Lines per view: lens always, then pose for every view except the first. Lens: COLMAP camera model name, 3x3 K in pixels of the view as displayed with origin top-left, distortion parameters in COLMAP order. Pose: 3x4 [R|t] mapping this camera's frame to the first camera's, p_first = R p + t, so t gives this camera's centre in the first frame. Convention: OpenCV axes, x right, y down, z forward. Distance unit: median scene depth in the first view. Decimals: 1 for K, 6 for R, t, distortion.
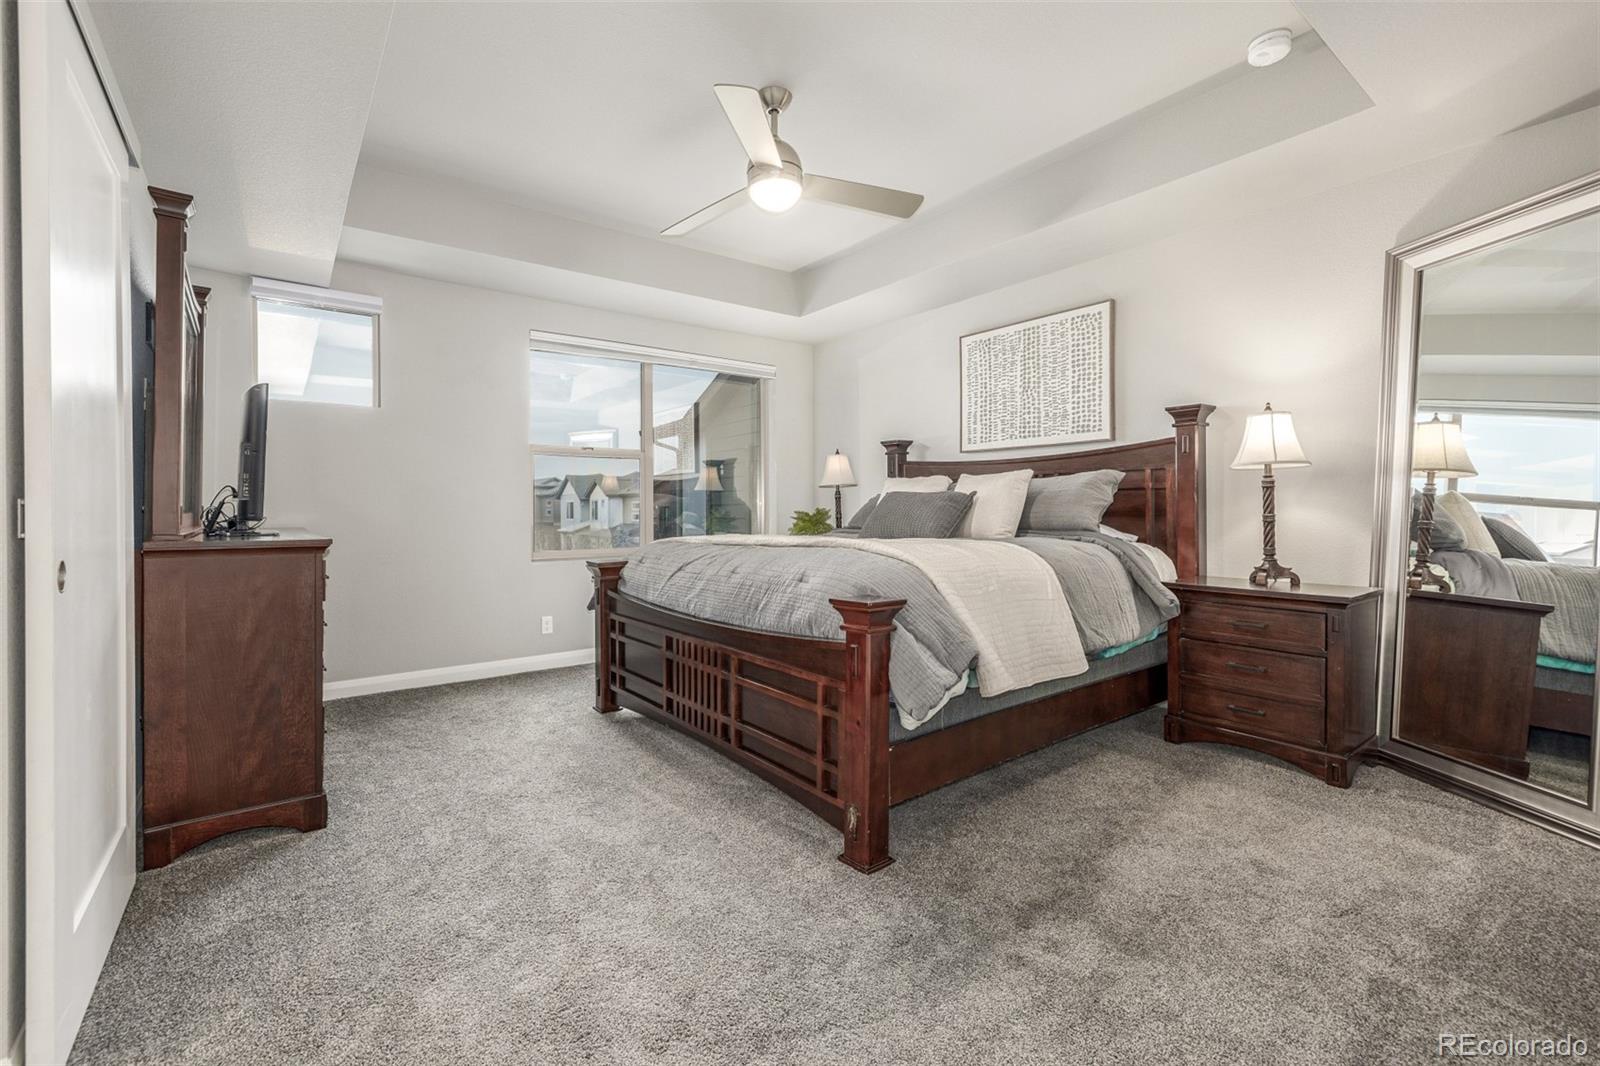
lens RADIAL K [[676.4, 0, 757.7], [0, 676.4, 524.0], [0, 0, 1]] dist [-0.000806, 0.000235]
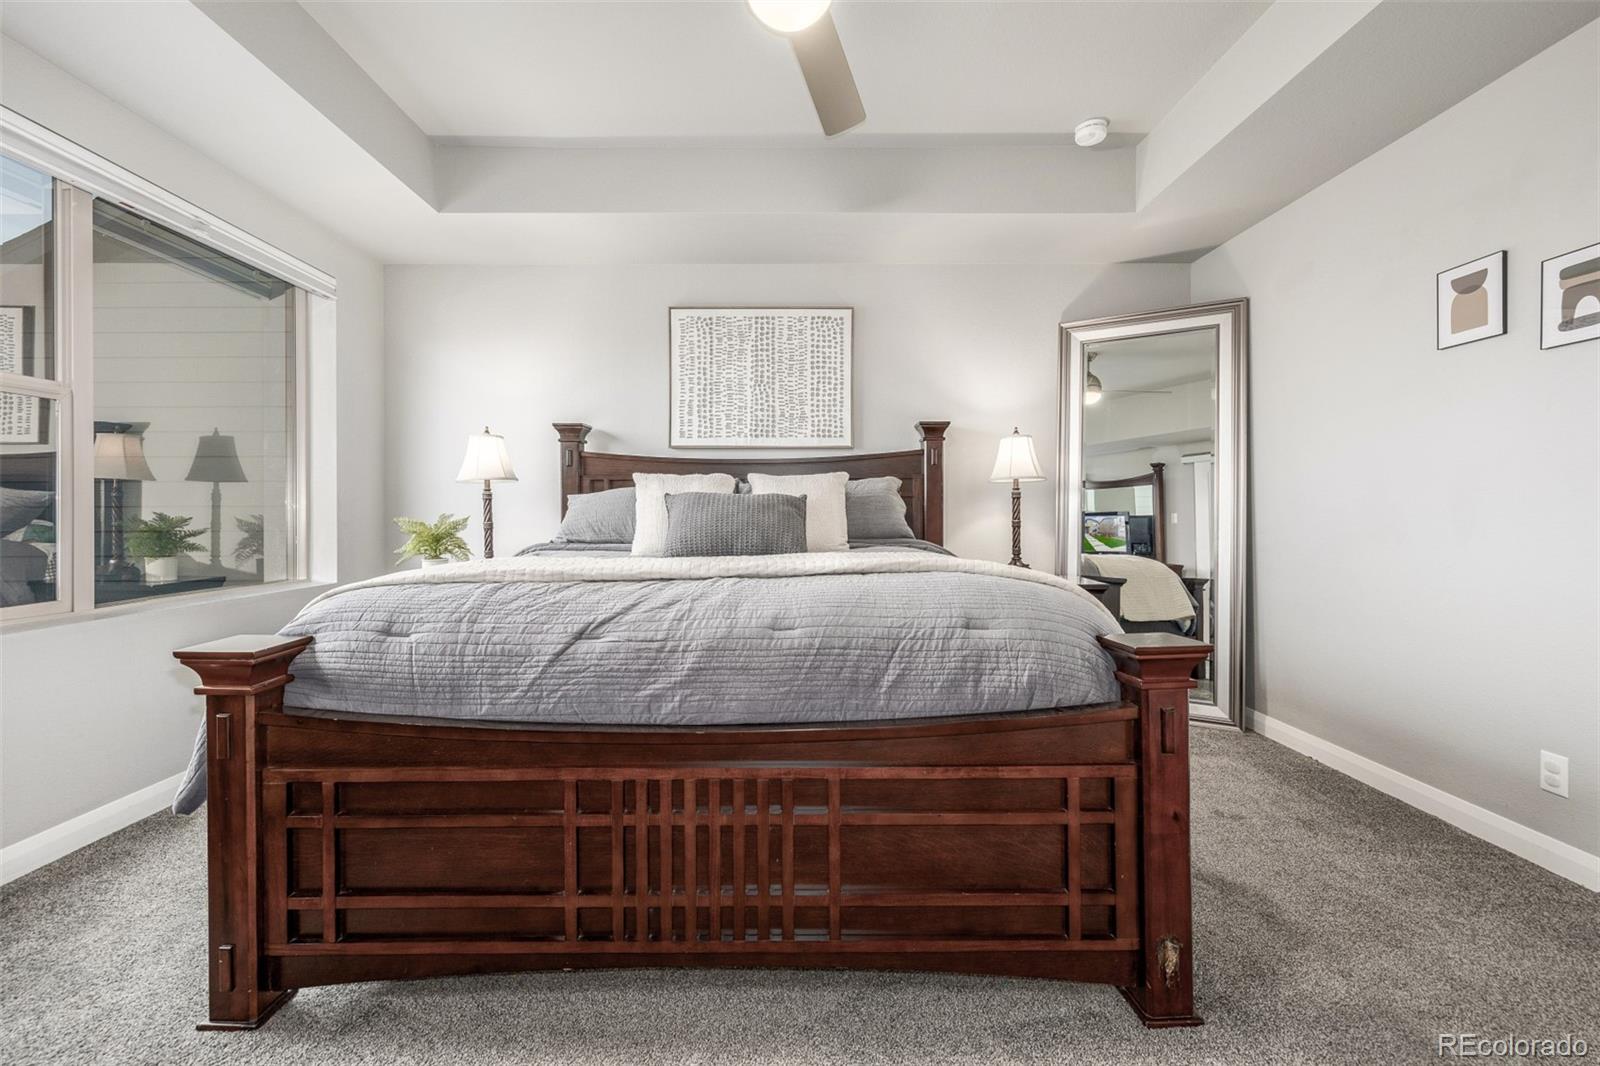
lens RADIAL K [[676.4, 0, 783.4], [0, 676.4, 526.3], [0, 0, 1]] dist [-0.000806, 0.000235]
pose [[0.578712, -0.009570, 0.815476, -0.350237], [0.017284, 0.999850, -0.000531, -0.007623], [-0.815349, 0.014402, 0.578790, 0.488680]]
